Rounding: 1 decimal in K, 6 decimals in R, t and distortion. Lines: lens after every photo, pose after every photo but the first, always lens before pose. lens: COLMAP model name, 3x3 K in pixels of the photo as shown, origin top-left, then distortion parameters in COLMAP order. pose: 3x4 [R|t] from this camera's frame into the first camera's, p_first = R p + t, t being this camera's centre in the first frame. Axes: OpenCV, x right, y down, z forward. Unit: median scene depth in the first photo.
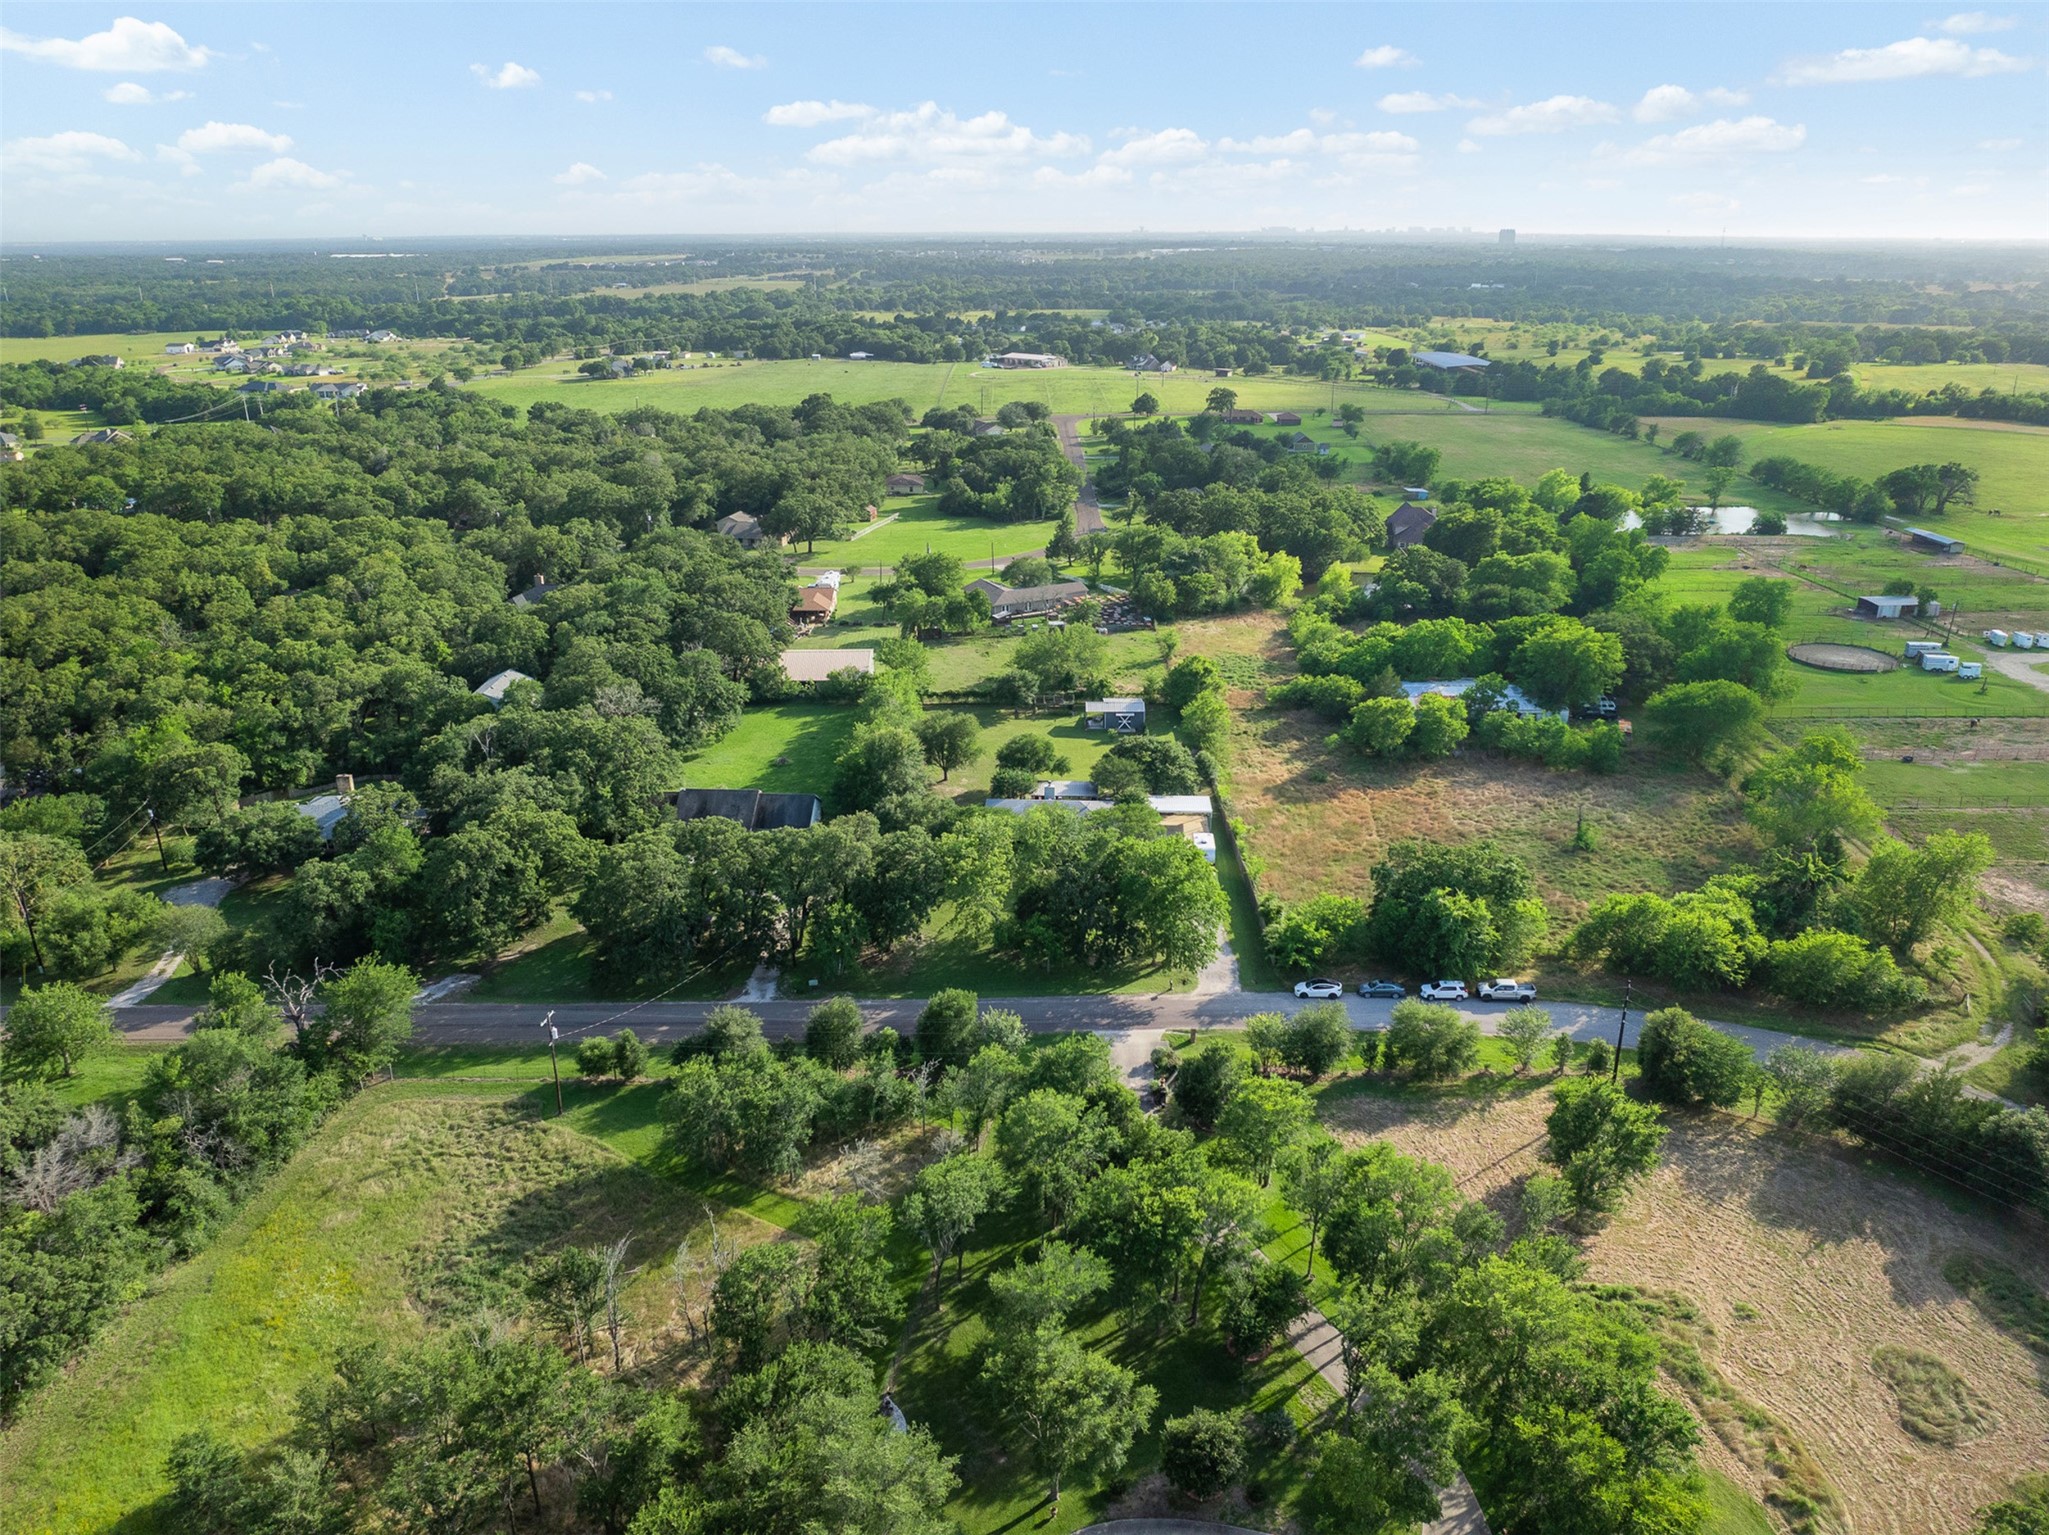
lens RADIAL K [[1447.4, 0, 1024.5], [0, 1447.4, 767.5], [0, 0, 1]] dist [0.000668, 0.000405]
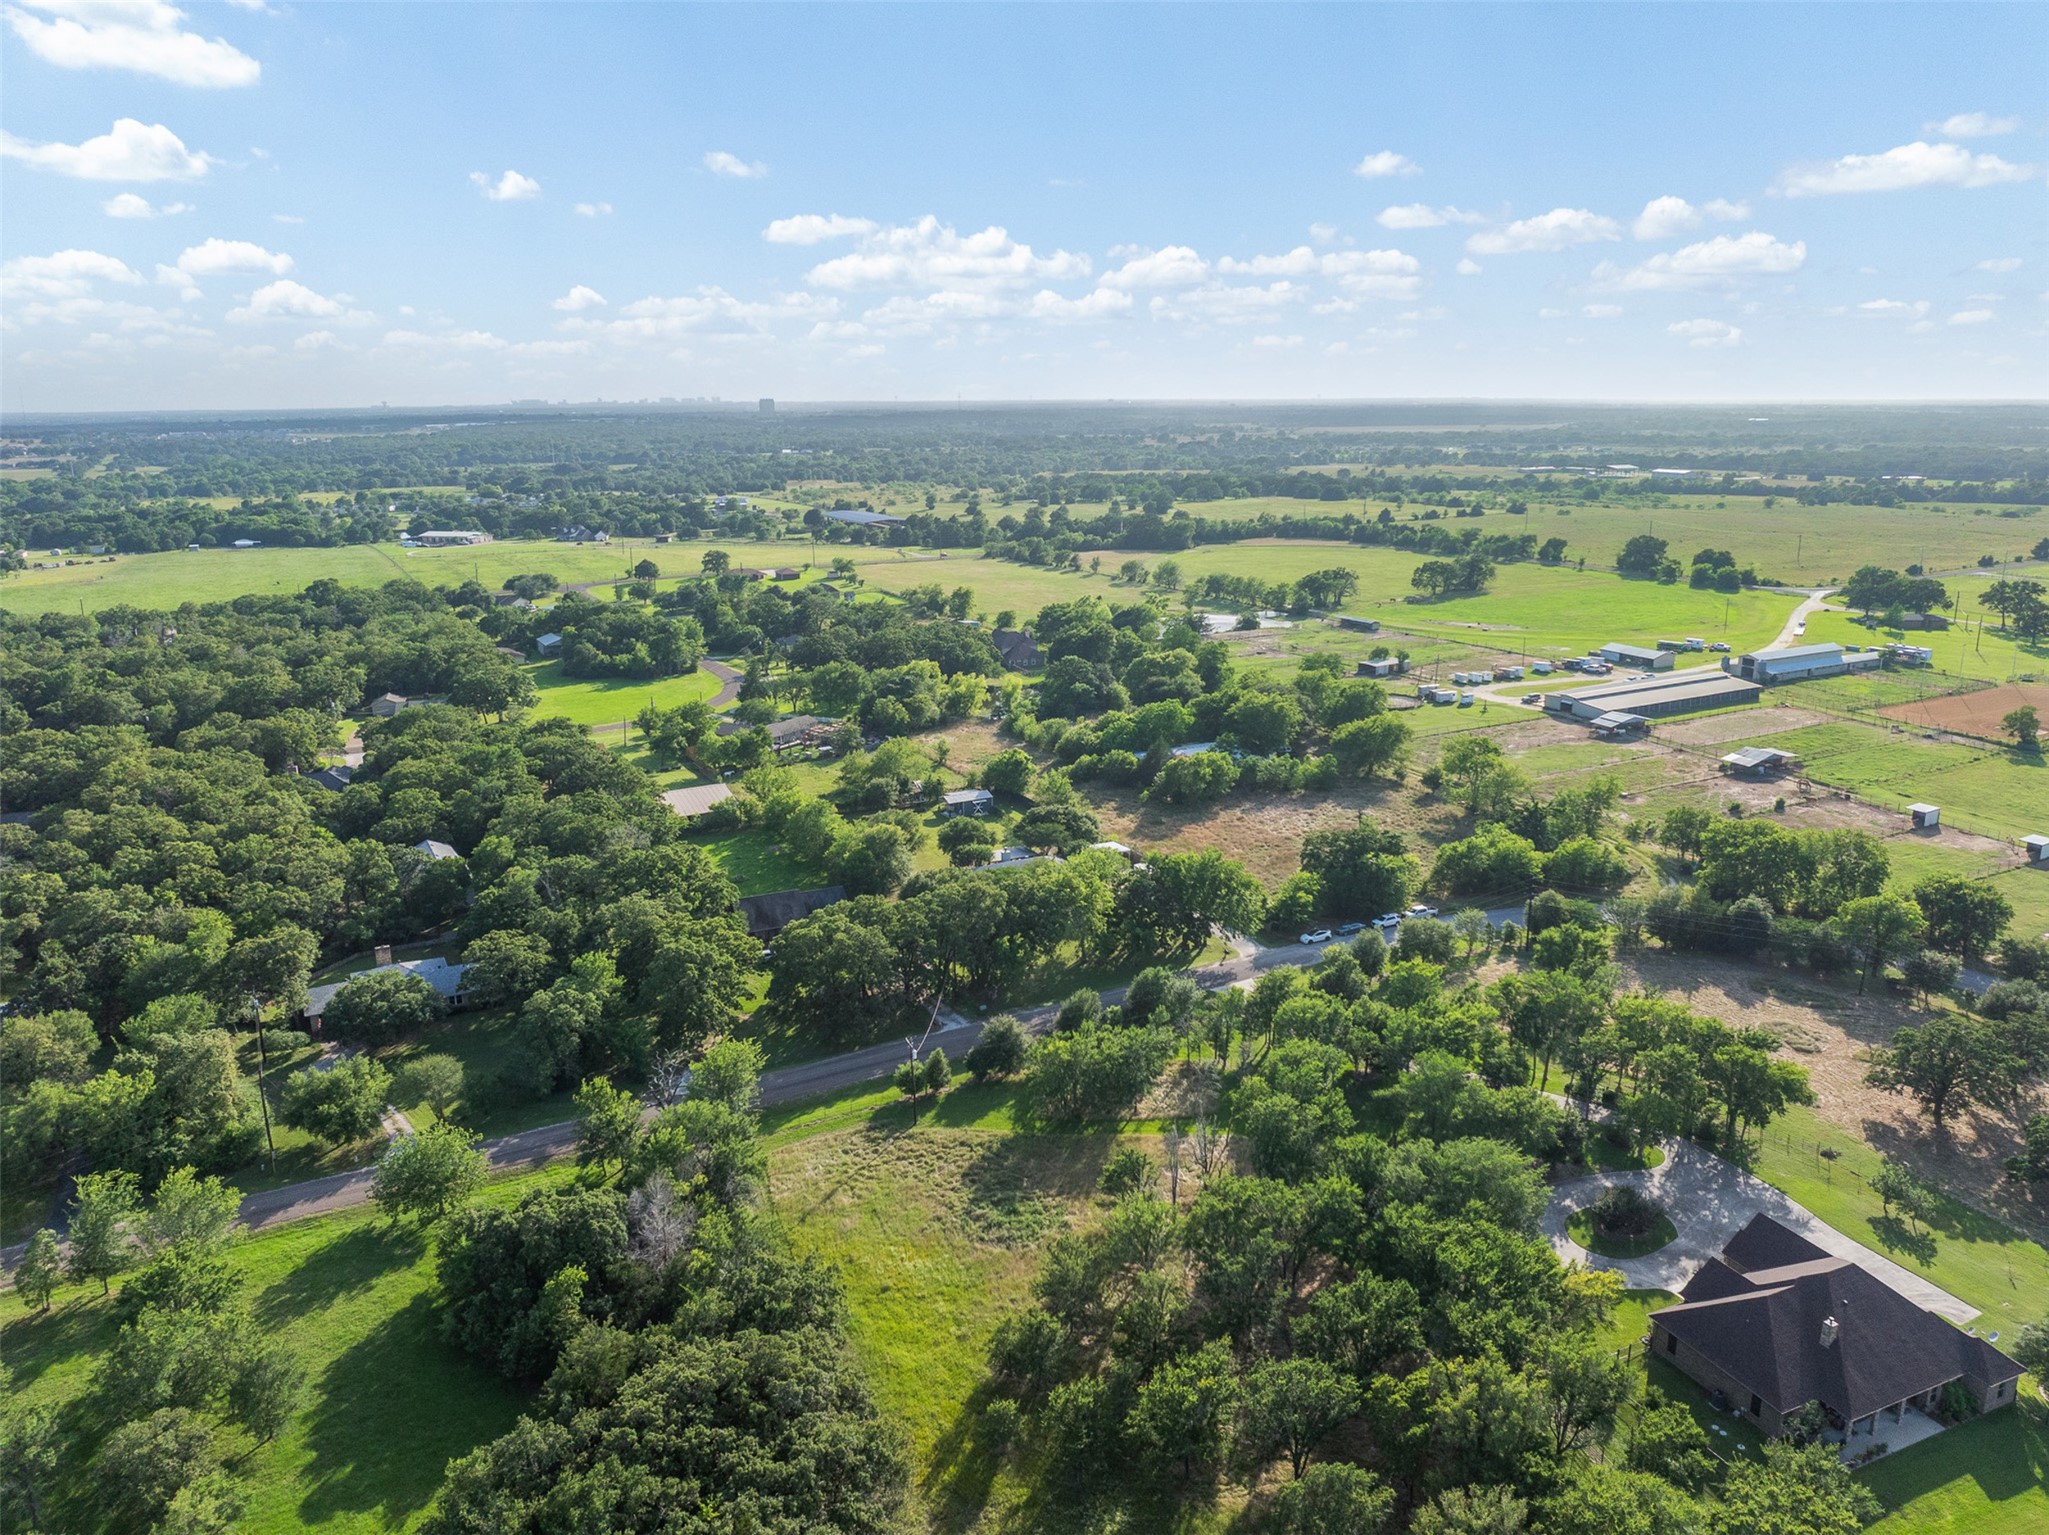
lens RADIAL K [[1447.4, 0, 1024.5], [0, 1447.4, 767.5], [0, 0, 1]] dist [0.000668, 0.000405]
pose [[0.882204, -0.125547, 0.453821, -0.275180], [0.173786, 0.982569, -0.066008, 0.014023], [-0.437623, 0.137100, 0.888645, -0.065310]]
